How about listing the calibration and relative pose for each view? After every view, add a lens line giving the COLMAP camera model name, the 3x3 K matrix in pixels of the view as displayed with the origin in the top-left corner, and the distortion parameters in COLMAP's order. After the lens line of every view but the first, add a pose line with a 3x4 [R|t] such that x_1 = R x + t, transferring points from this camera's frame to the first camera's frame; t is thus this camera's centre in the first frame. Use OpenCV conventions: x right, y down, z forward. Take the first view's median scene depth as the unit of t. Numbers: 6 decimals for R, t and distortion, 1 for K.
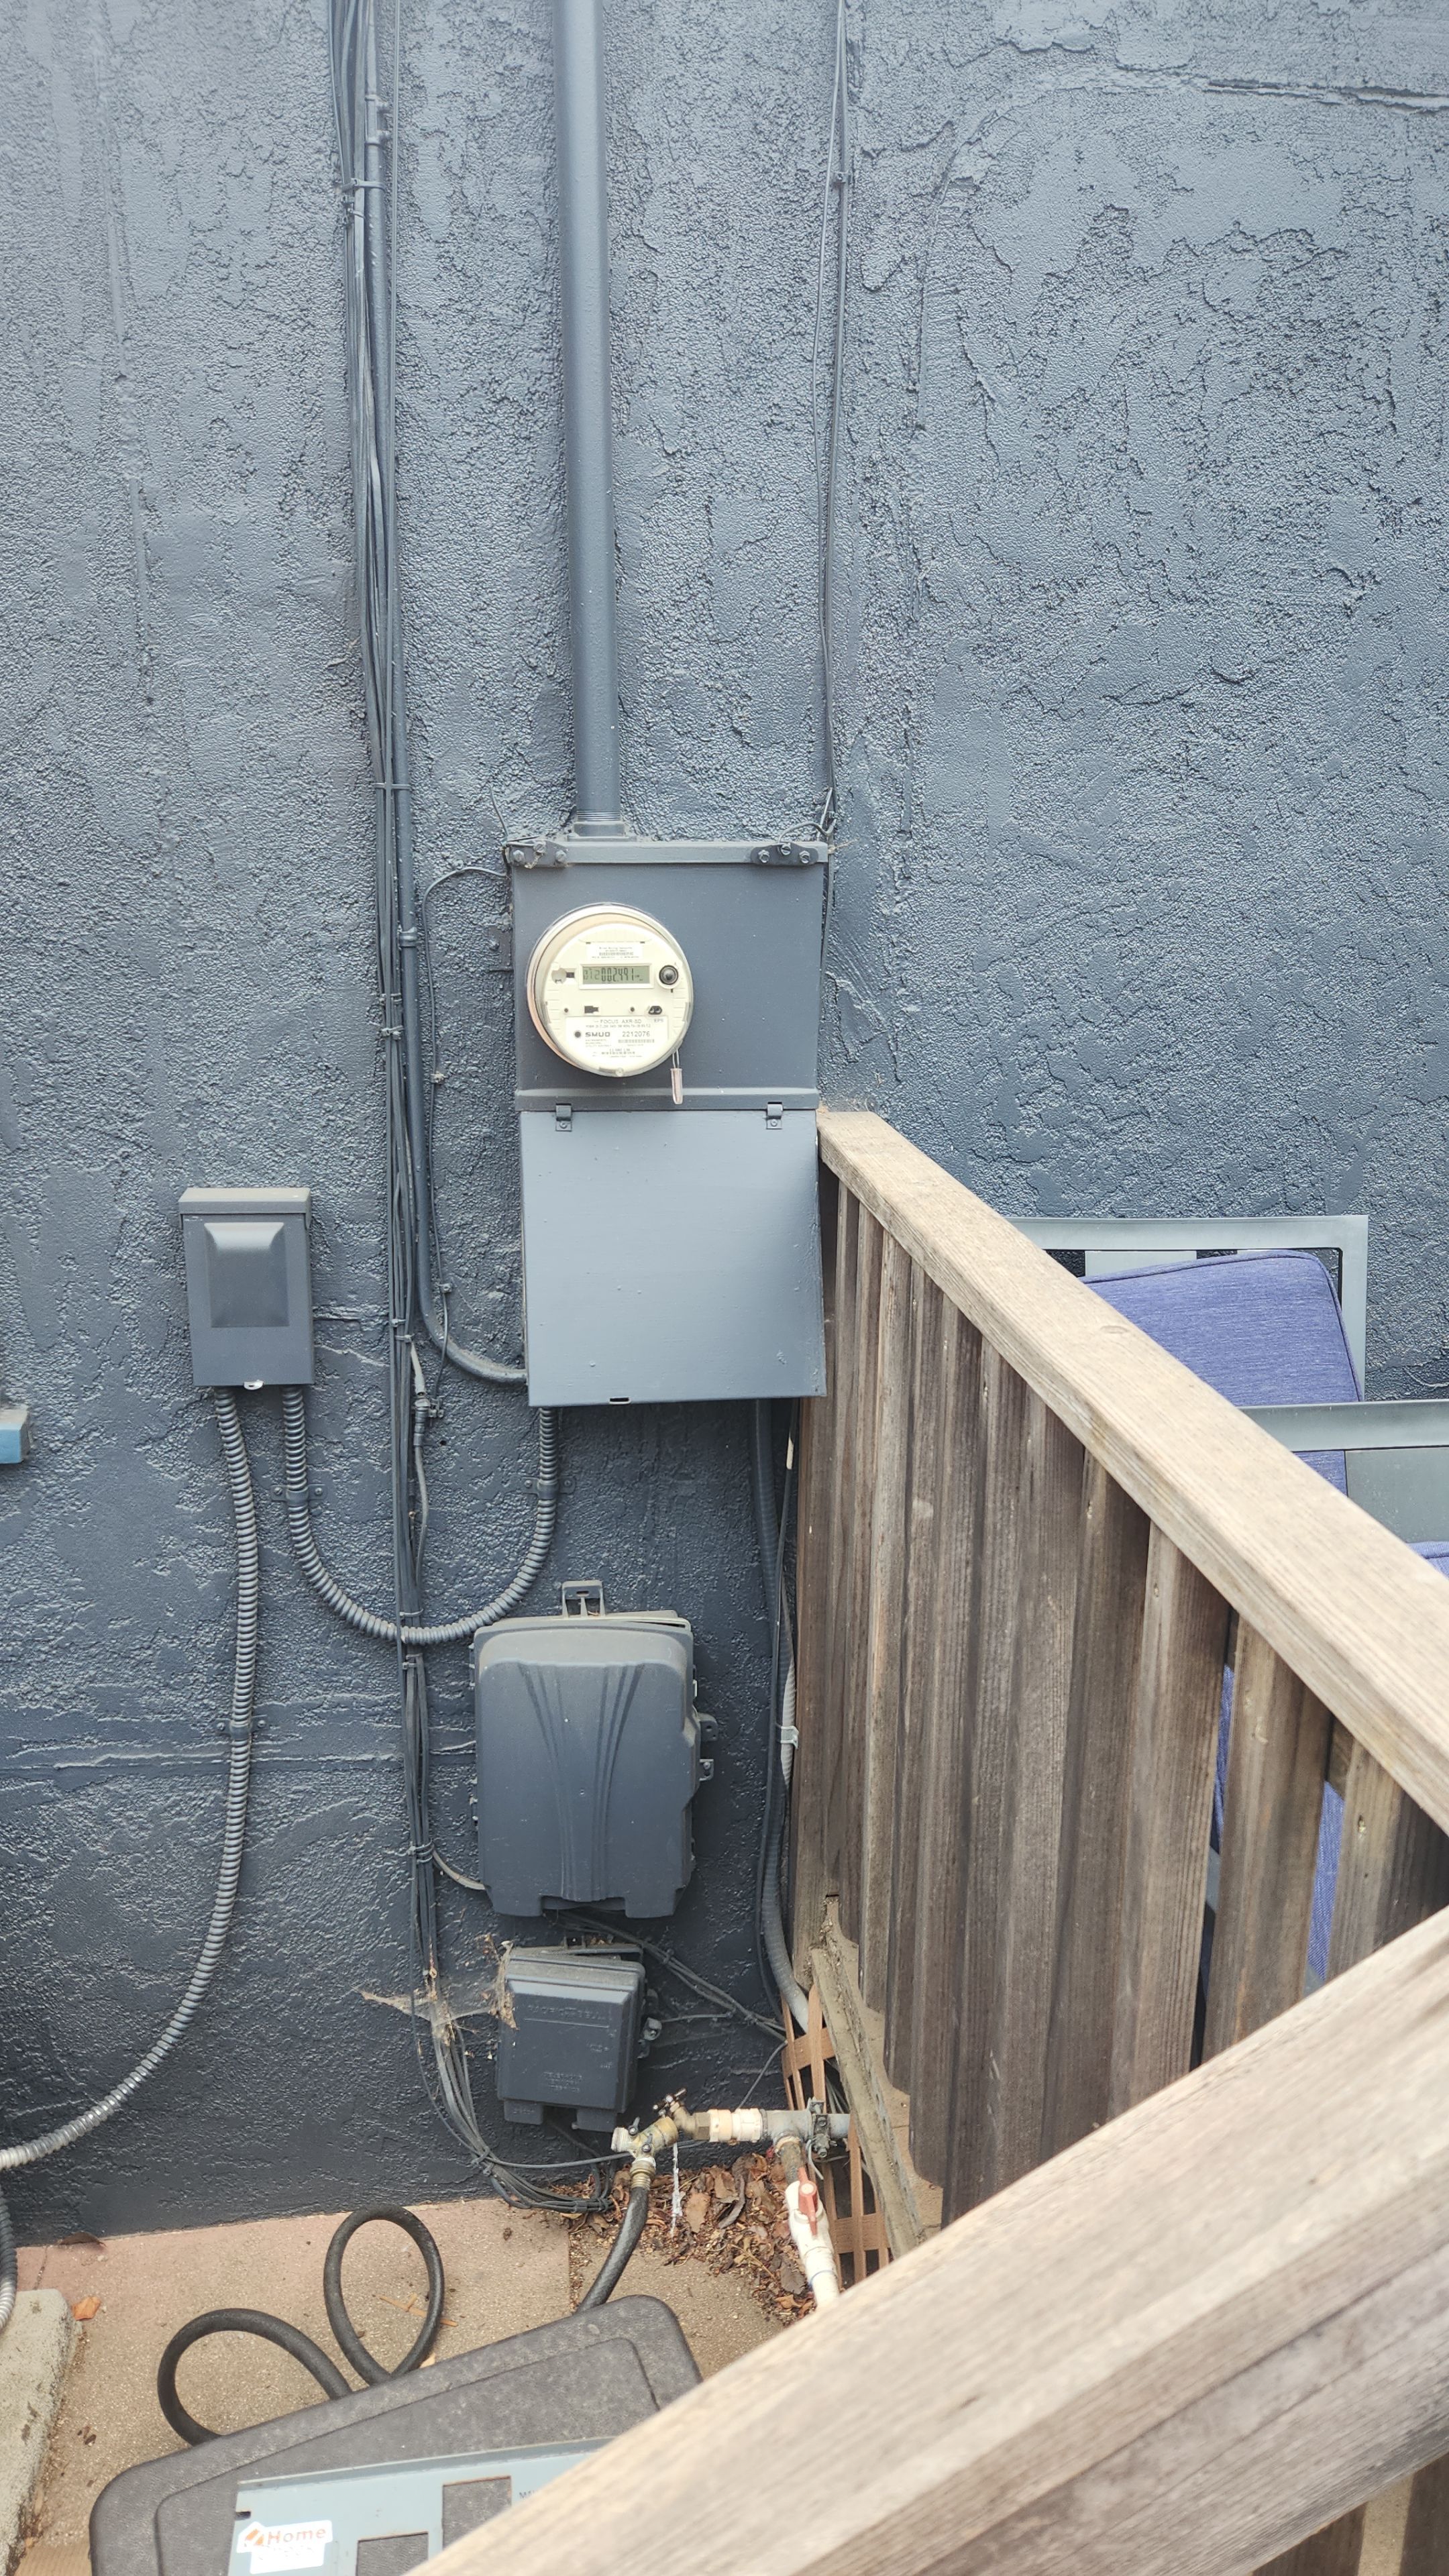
lens RADIAL K [[1694.3, 0, 728.9], [0, 1694.3, 1311.3], [0, 0, 1]] dist [0.061612, -0.052304]
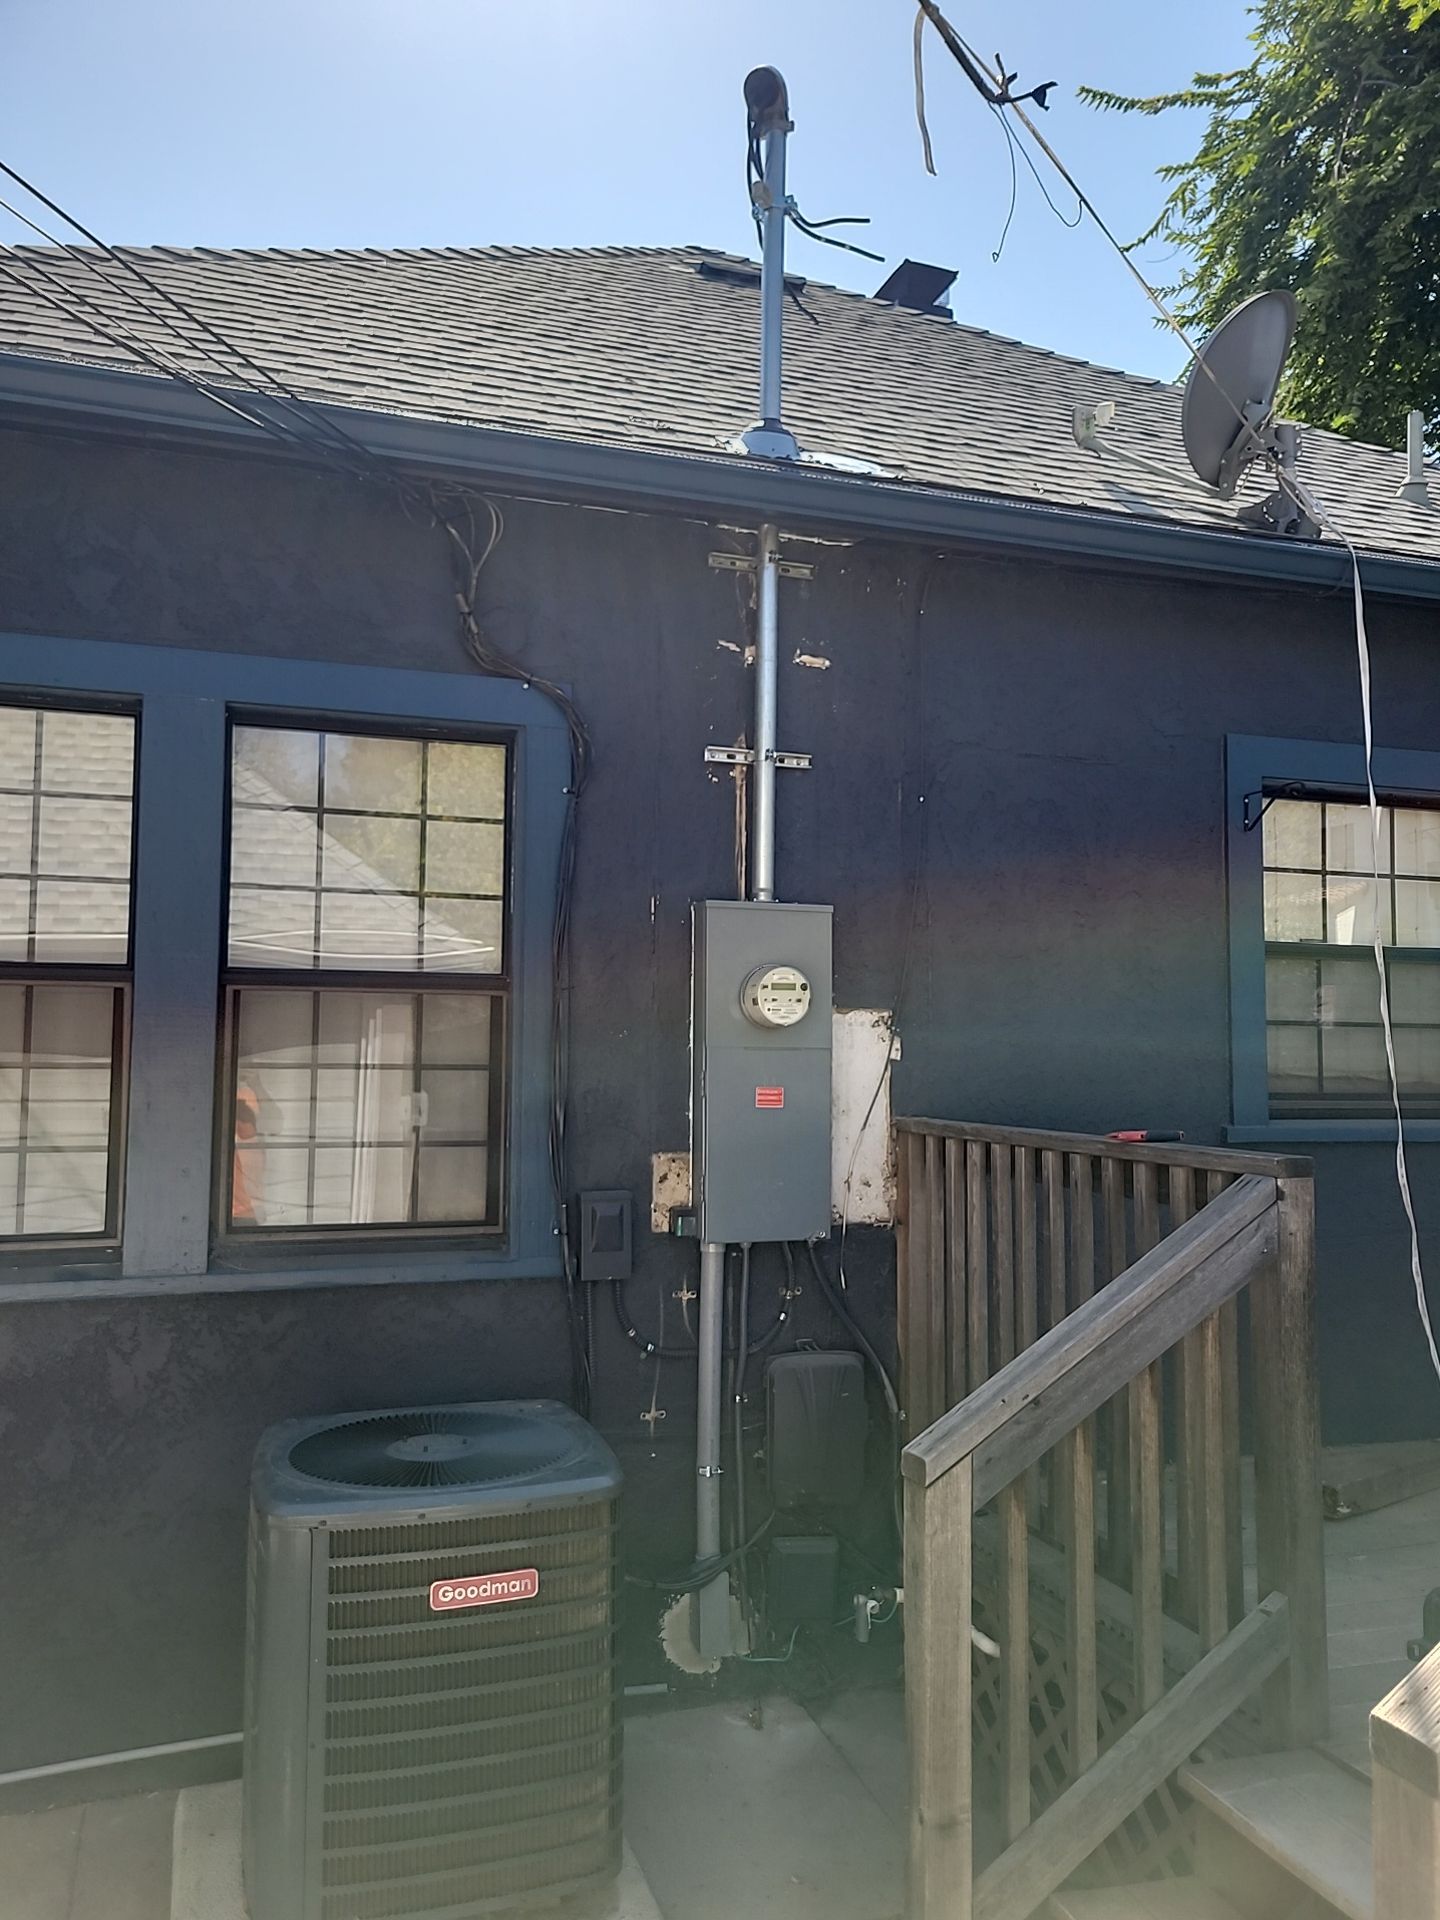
lens RADIAL K [[1432.3, 0, 720.0], [0, 1432.3, 960.0], [0, 0, 1]] dist [0.004668, -0.002082]
pose [[0.981865, 0.007901, 0.189419, -0.630801], [0.058184, 0.938356, -0.340739, 0.373089], [-0.180435, 0.345581, 0.920878, -0.945511]]
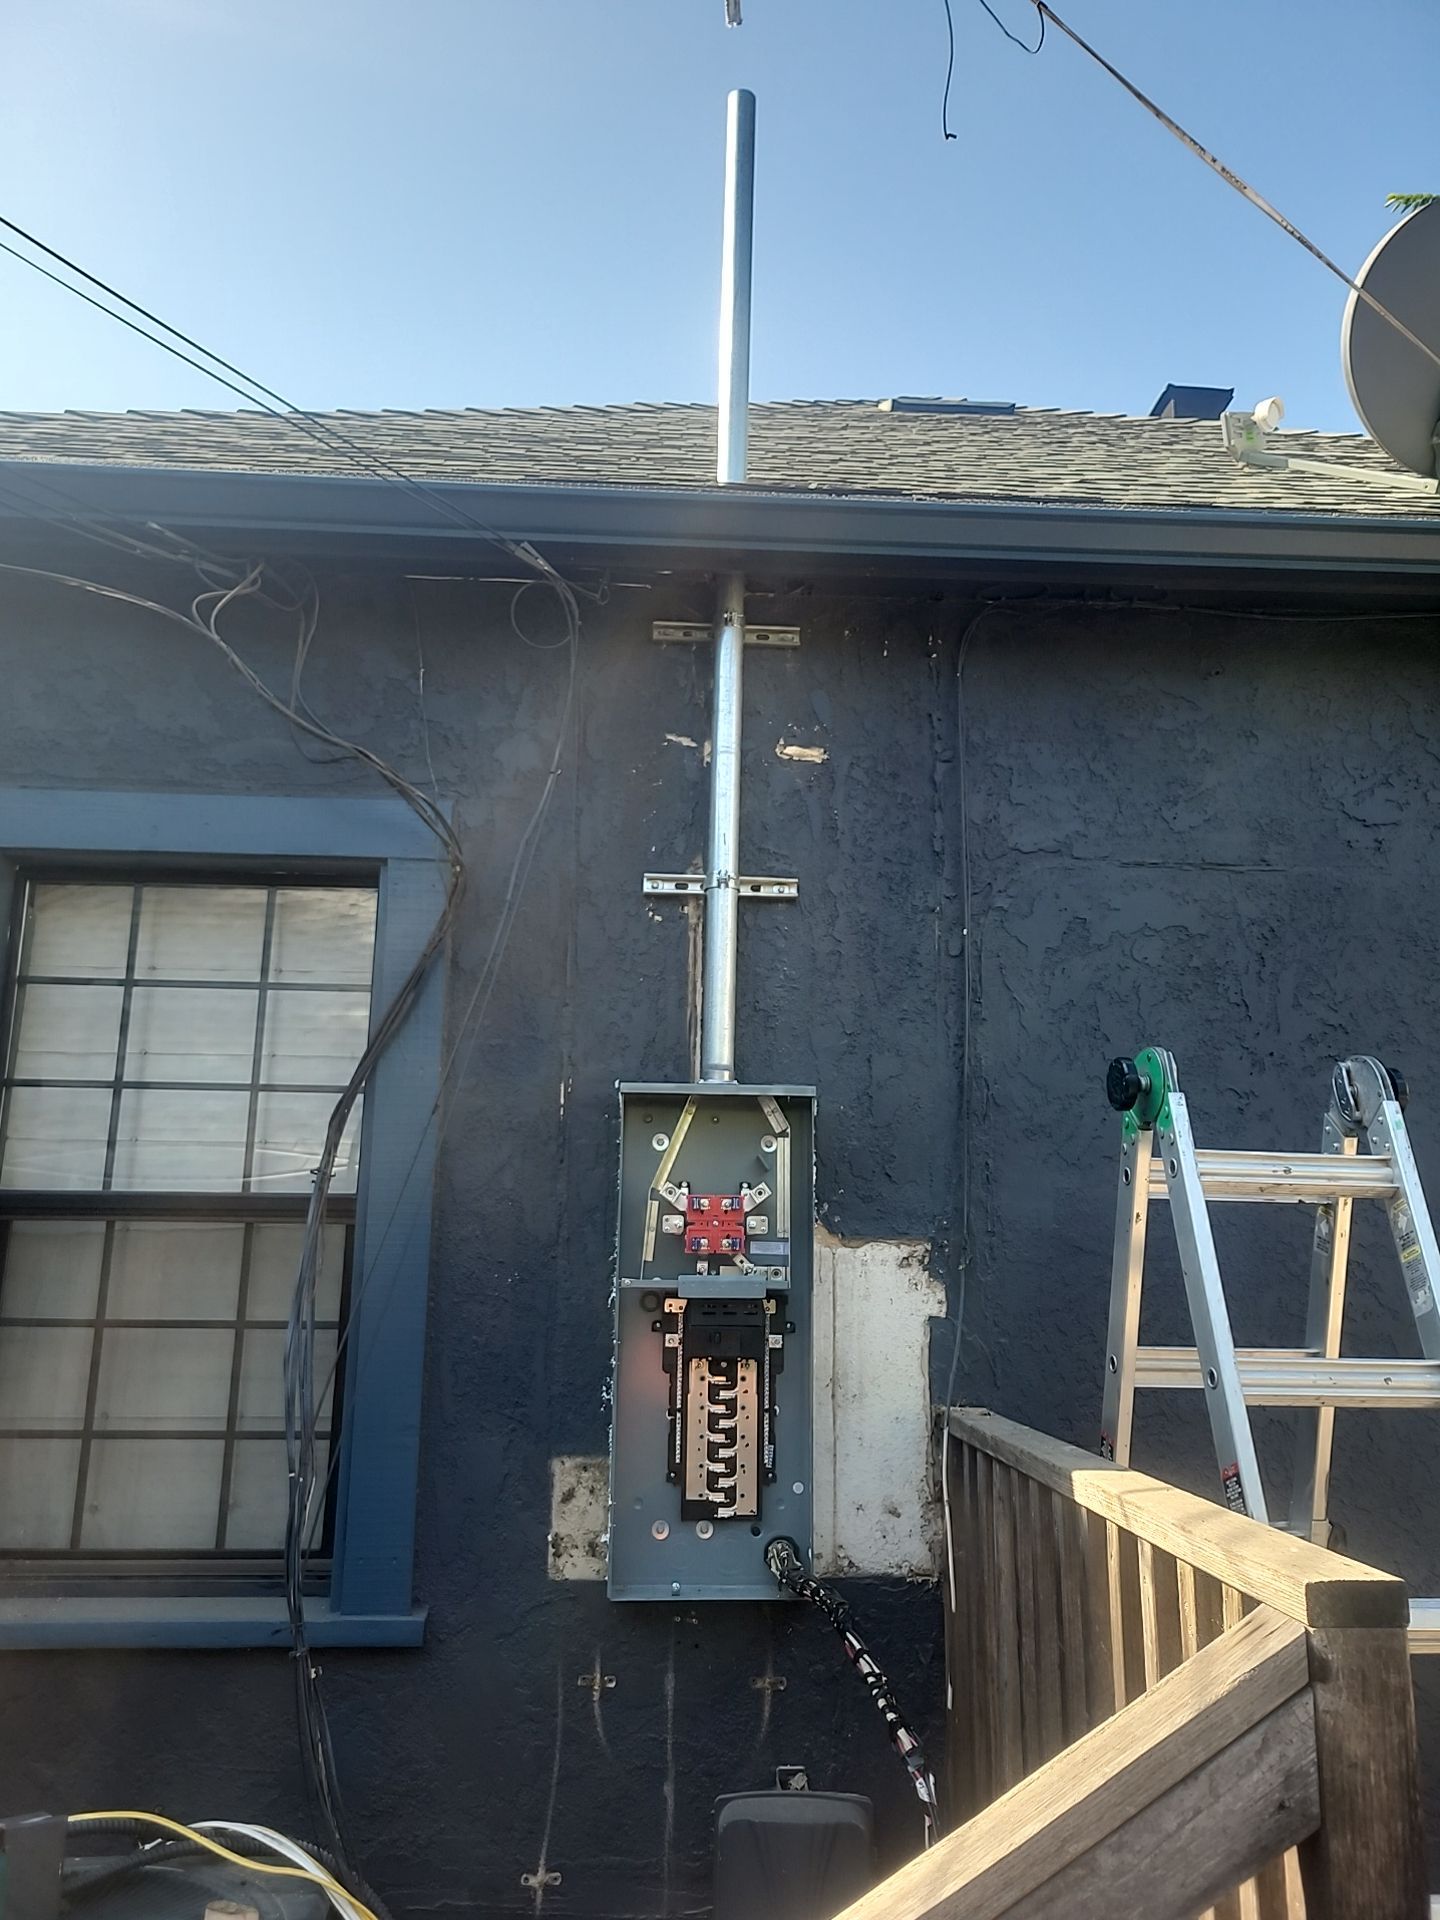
lens RADIAL K [[1448.2, 0, 742.3], [0, 1448.2, 953.3], [0, 0, 1]] dist [0.021128, -0.007500]
pose [[0.997189, -0.017393, -0.072879, -0.032829], [-0.020510, 0.872165, -0.488782, 0.189224], [0.072064, 0.488903, 0.869356, -0.407949]]
